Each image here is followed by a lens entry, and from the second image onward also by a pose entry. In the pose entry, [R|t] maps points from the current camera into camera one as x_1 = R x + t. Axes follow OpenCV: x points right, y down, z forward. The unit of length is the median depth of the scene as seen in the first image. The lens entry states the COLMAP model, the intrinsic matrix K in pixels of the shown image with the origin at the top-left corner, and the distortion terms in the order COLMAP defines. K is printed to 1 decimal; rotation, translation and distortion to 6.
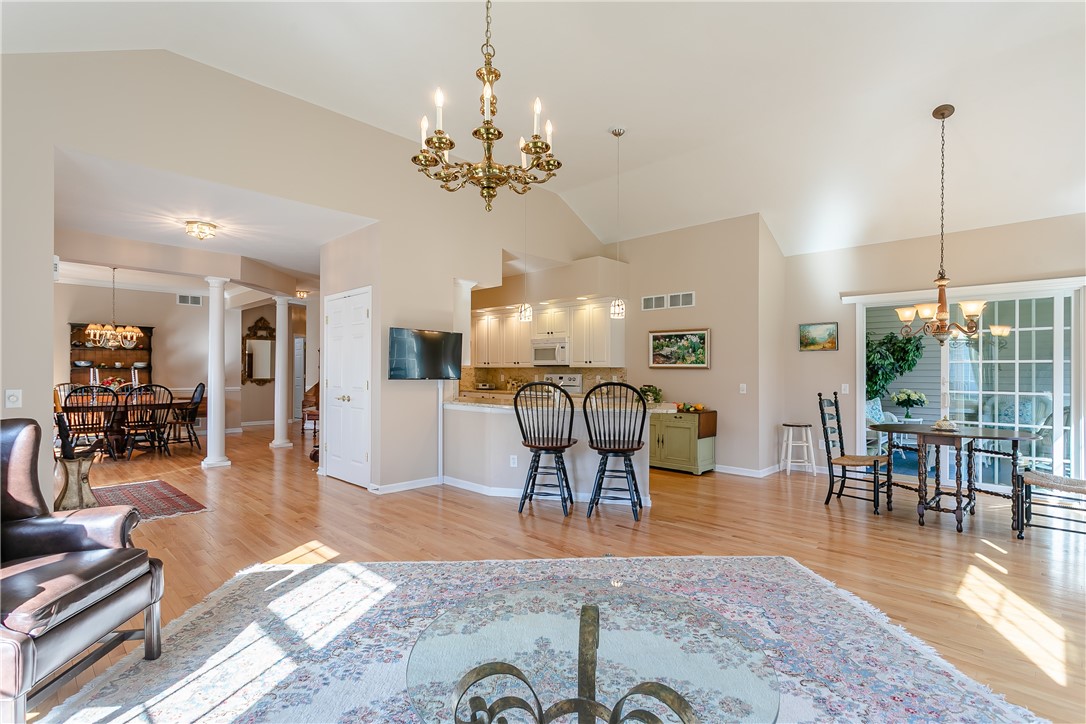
lens RADIAL K [[519.8, 0, 541.7], [0, 519.8, 368.6], [0, 0, 1]] dist [0.002136, 0.002714]
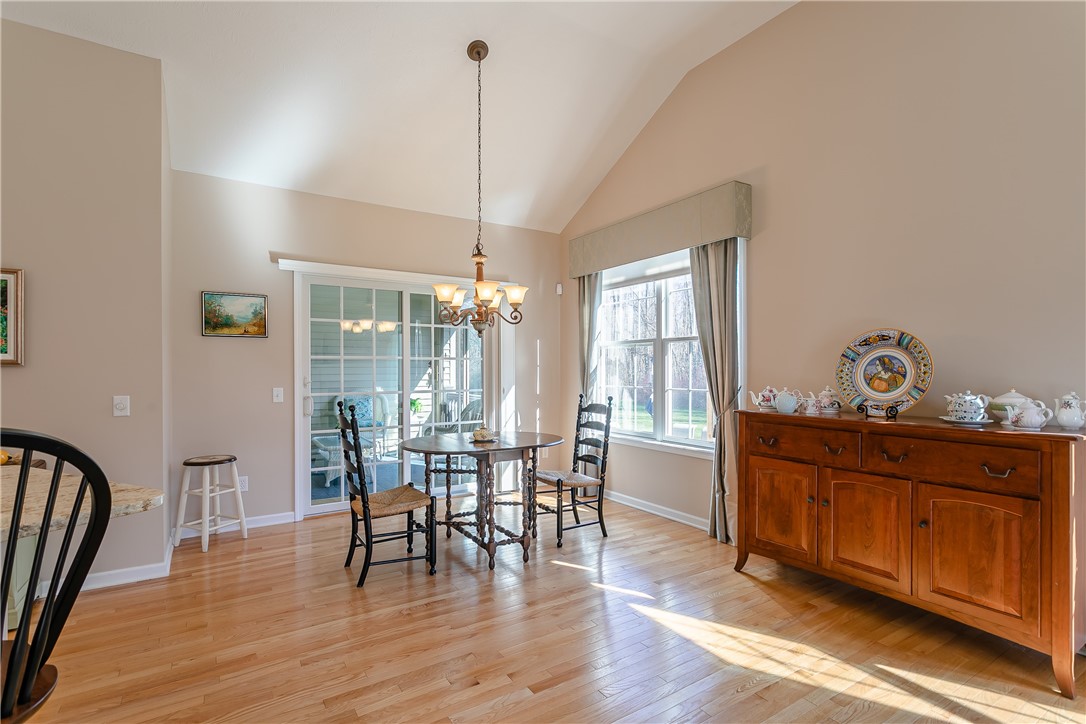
lens RADIAL K [[519.8, 0, 543.3], [0, 519.8, 369.4], [0, 0, 1]] dist [0.002136, 0.002714]
pose [[0.224857, -0.005210, 0.974378, -0.000317], [-0.001870, 0.999982, 0.005778, 0.000862], [-0.974390, -0.003122, 0.224843, 0.495964]]
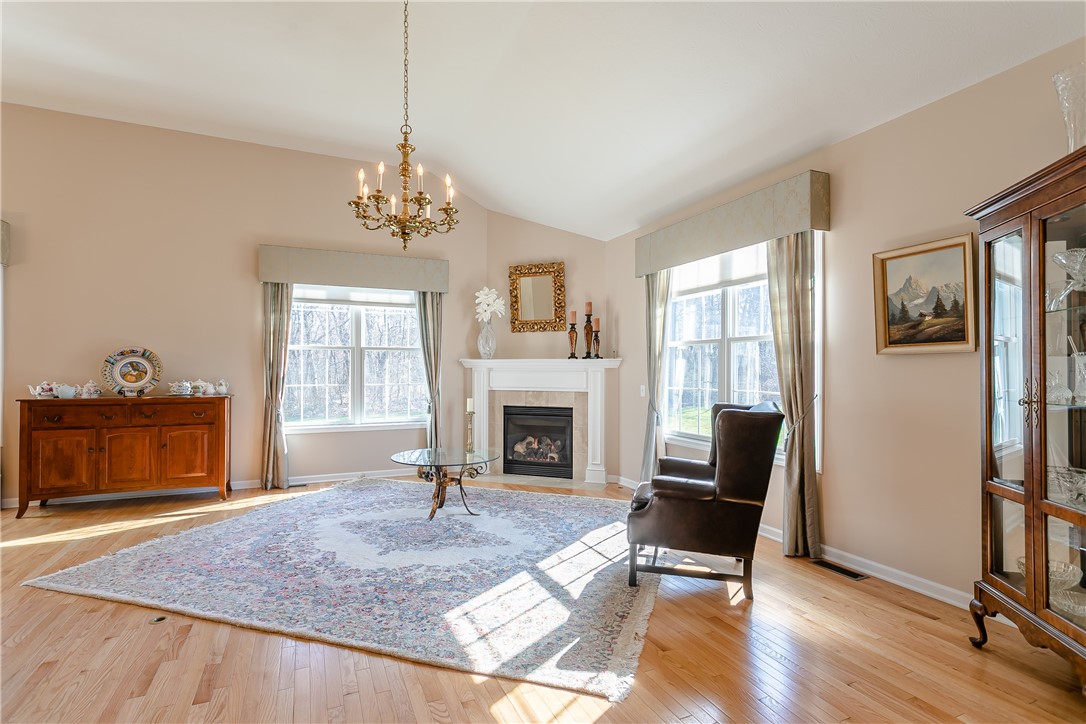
lens RADIAL K [[519.8, 0, 544.3], [0, 519.8, 370.3], [0, 0, 1]] dist [0.002136, 0.002714]
pose [[-0.934152, -0.005259, 0.356837, -0.351997], [-0.006180, 0.999980, -0.001441, 0.001321], [-0.356822, -0.003551, -0.934166, 0.817858]]
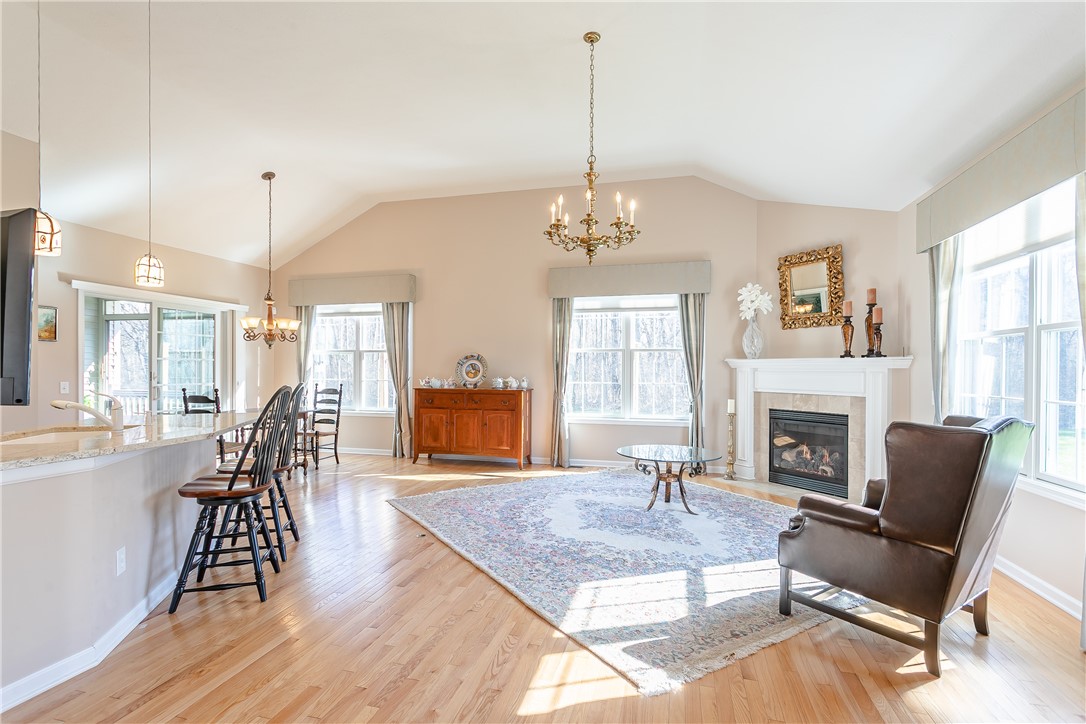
lens RADIAL K [[519.8, 0, 544.0], [0, 519.8, 369.3], [0, 0, 1]] dist [0.002136, 0.002714]
pose [[-0.497675, -0.005982, 0.867343, -0.523382], [-0.009587, 0.999953, 0.001395, 0.000449], [-0.867310, -0.007621, -0.497709, 0.725366]]
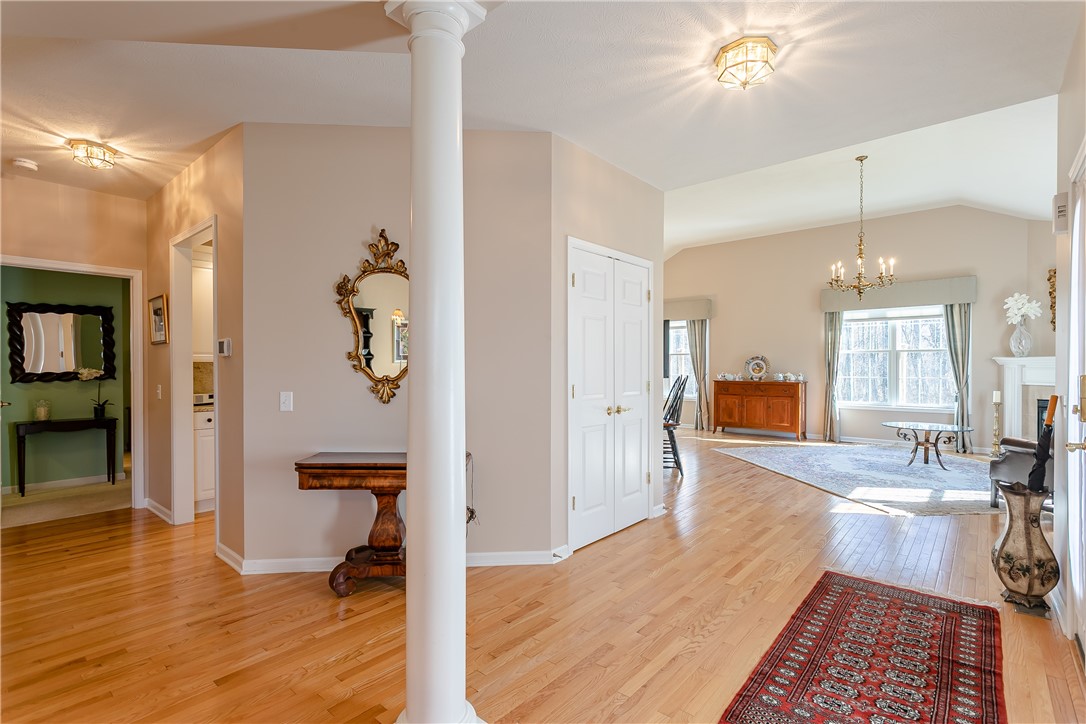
lens RADIAL K [[519.8, 0, 541.9], [0, 519.8, 368.3], [0, 0, 1]] dist [0.002136, 0.002714]
pose [[-0.068217, -0.007190, 0.997645, -0.935291], [-0.004135, 0.999967, 0.006924, -0.000358], [-0.997662, -0.003653, -0.068245, 1.023879]]
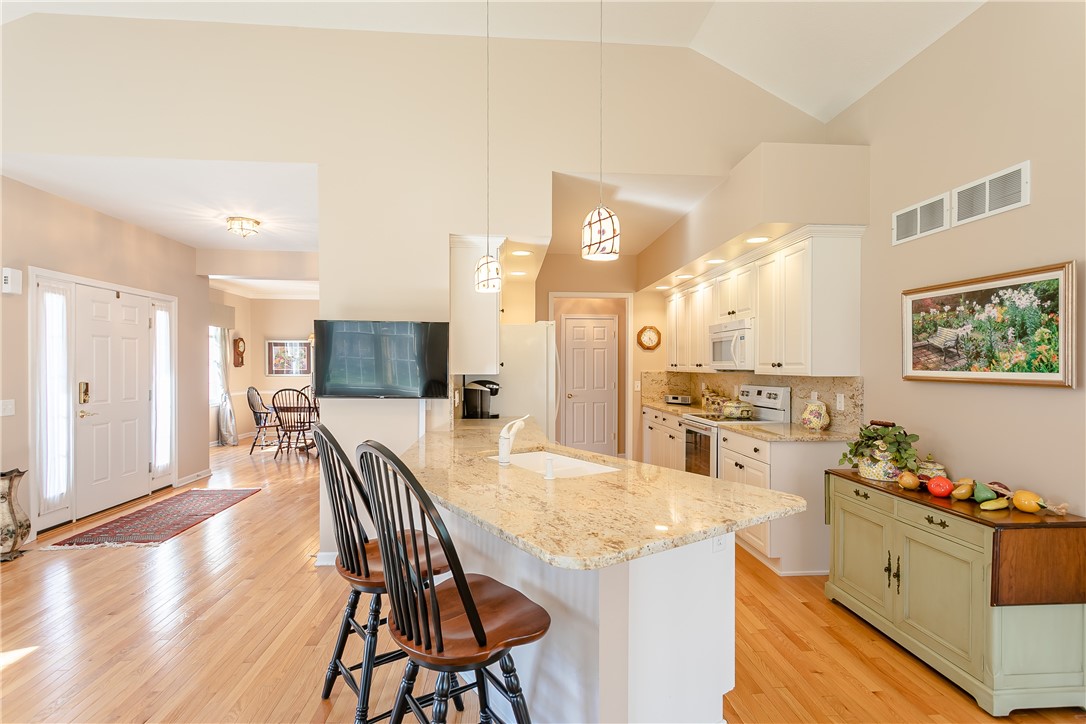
lens RADIAL K [[519.8, 0, 543.1], [0, 519.8, 370.1], [0, 0, 1]] dist [0.002136, 0.002714]
pose [[0.753032, 0.002137, -0.657981, 0.294113], [0.004710, 0.999952, 0.008638, -0.015156], [0.657967, -0.009604, 0.752985, 0.552970]]
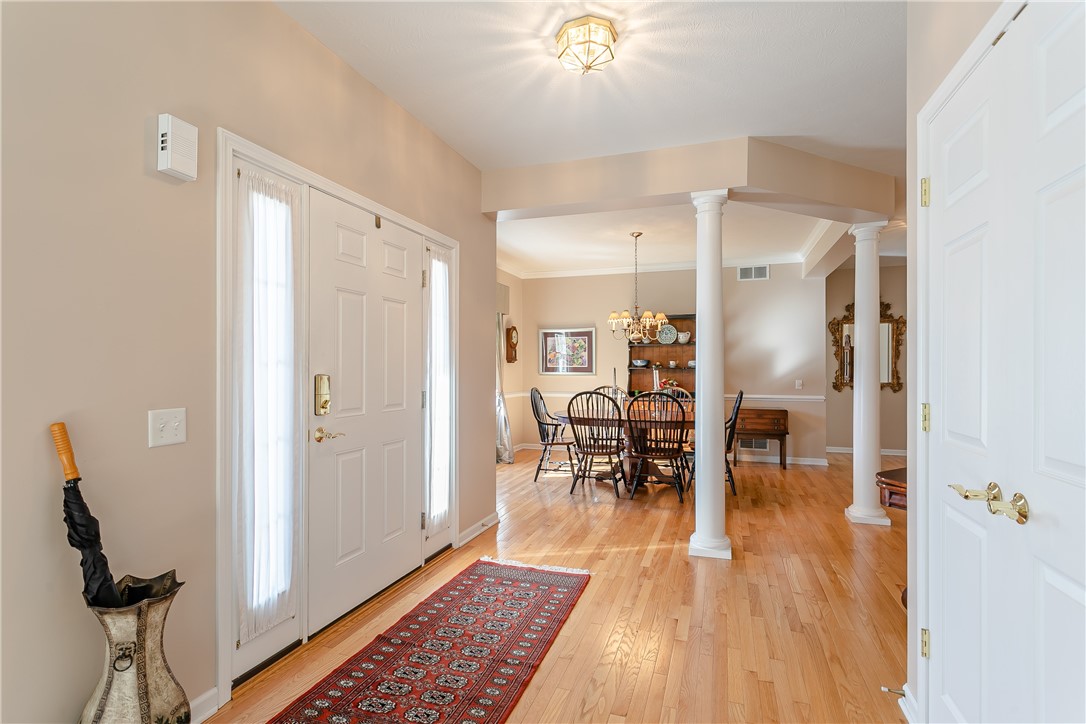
lens RADIAL K [[519.8, 0, 544.7], [0, 519.8, 369.4], [0, 0, 1]] dist [0.002136, 0.002714]
pose [[0.428893, -0.003981, -0.903346, -0.234854], [0.005553, 0.999983, -0.001771, 0.002198], [0.903338, -0.004257, 0.428908, 0.659869]]
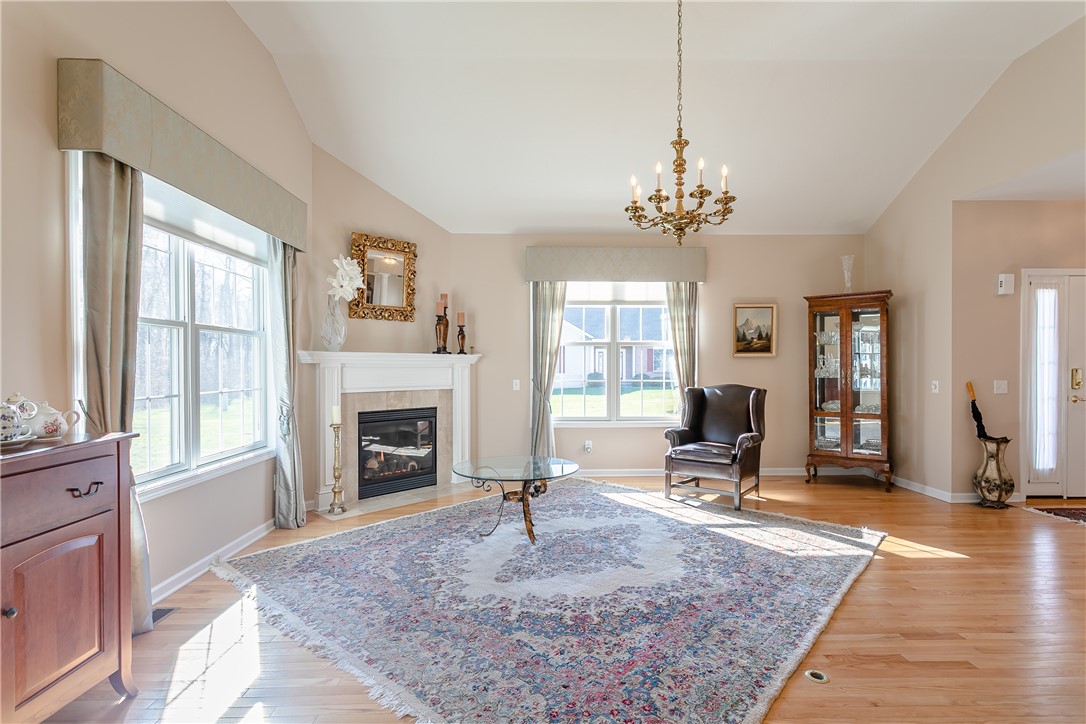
lens RADIAL K [[519.8, 0, 543.7], [0, 519.8, 369.4], [0, 0, 1]] dist [0.002136, 0.002714]
pose [[-0.697154, 0.001258, -0.716920, 0.422041], [0.000485, 0.999999, 0.001283, 0.003876], [0.716921, 0.000547, -0.697154, 0.649978]]
